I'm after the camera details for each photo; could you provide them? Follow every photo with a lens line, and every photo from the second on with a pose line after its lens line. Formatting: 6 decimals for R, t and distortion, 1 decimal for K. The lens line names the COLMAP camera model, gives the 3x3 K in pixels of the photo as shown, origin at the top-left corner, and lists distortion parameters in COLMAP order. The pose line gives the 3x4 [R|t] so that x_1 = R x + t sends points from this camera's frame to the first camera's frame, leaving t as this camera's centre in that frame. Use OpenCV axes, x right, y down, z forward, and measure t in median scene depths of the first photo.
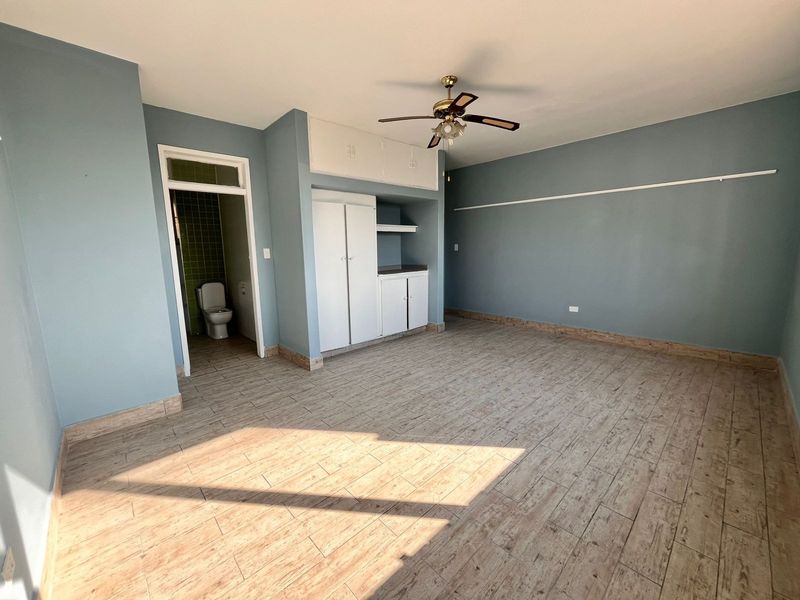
lens RADIAL K [[323.7, 0, 397.5], [0, 323.7, 297.6], [0, 0, 1]] dist [-0.002152, 0.000001]
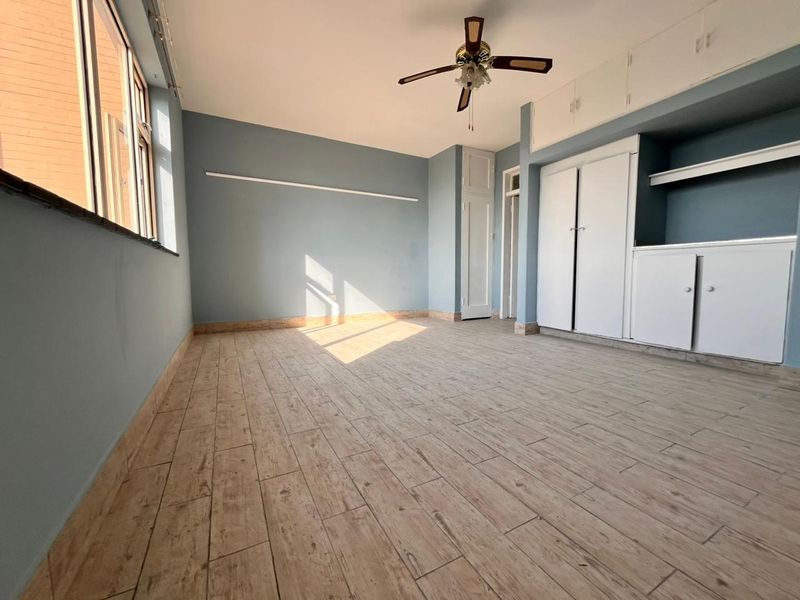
lens RADIAL K [[323.7, 0, 397.5], [0, 323.7, 297.6], [0, 0, 1]] dist [-0.002152, 0.000001]
pose [[-0.258572, 0.089075, -0.961876, 0.977125], [-0.138484, 0.982036, 0.128169, 0.018699], [0.956014, 0.166346, -0.241592, 0.930835]]
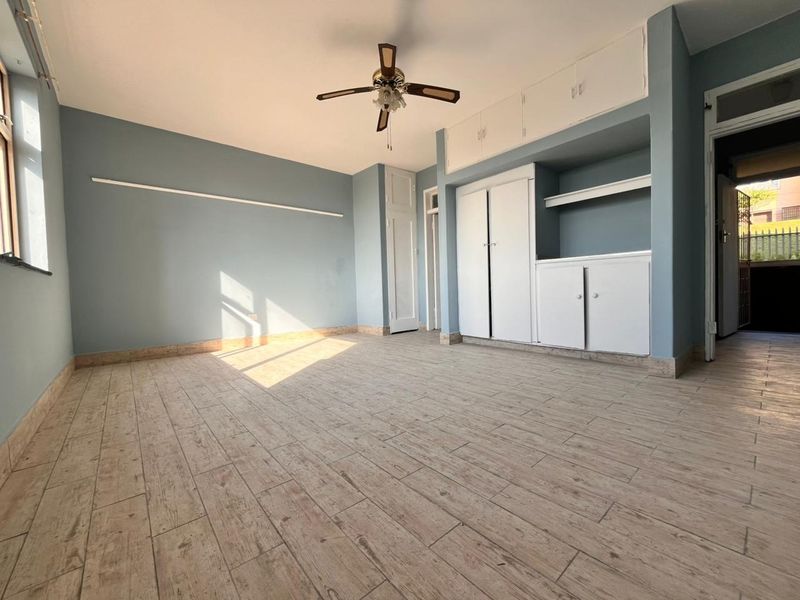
lens RADIAL K [[323.7, 0, 397.5], [0, 323.7, 297.6], [0, 0, 1]] dist [-0.002152, 0.000001]
pose [[-0.047064, 0.047911, -0.997742, 0.969852], [-0.122562, 0.991025, 0.053370, 0.019092], [0.991344, 0.124797, -0.040770, 0.943550]]
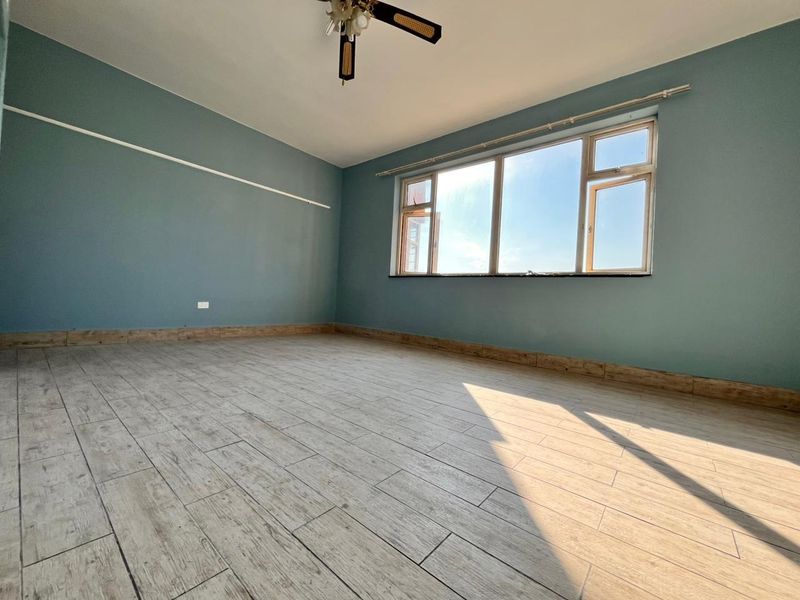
lens RADIAL K [[323.7, 0, 397.5], [0, 323.7, 297.6], [0, 0, 1]] dist [-0.002152, 0.000001]
pose [[-0.117398, 0.017294, 0.992934, -0.464286], [0.099276, 0.995044, -0.005593, 0.098669], [-0.988110, 0.097918, -0.118533, 0.857190]]
